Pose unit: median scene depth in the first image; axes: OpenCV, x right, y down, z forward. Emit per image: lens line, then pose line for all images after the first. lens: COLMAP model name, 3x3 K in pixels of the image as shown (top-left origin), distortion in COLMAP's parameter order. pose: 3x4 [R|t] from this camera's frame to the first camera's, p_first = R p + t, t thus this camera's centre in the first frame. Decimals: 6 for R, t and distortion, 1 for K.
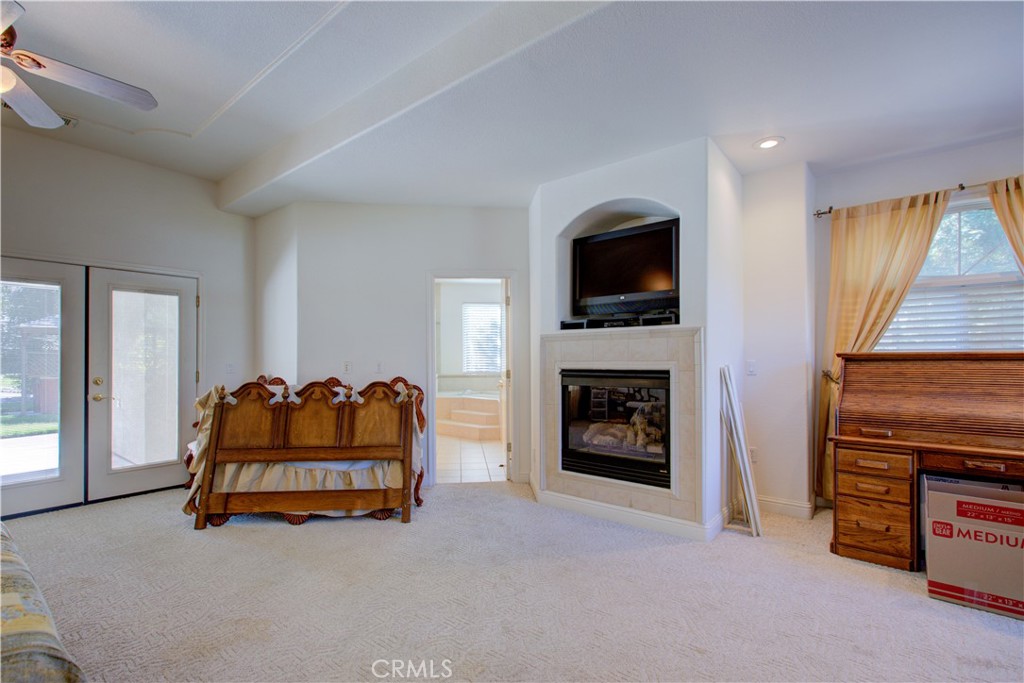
lens RADIAL K [[468.2, 0, 511.6], [0, 468.2, 346.7], [0, 0, 1]] dist [-0.001253, 0.000101]
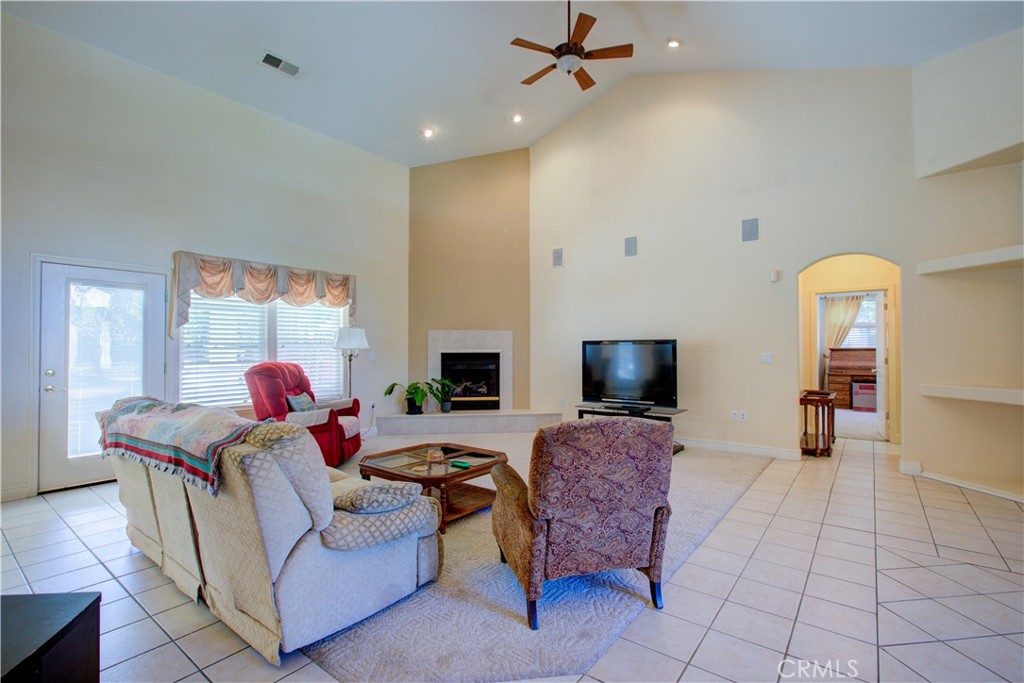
lens RADIAL K [[468.2, 0, 512.2], [0, 468.2, 343.1], [0, 0, 1]] dist [-0.001253, 0.000101]
pose [[0.999330, -0.008016, 0.035719, -1.531040], [0.007727, 0.999936, 0.008213, -0.063134], [-0.035783, -0.007931, 0.999328, -2.051863]]
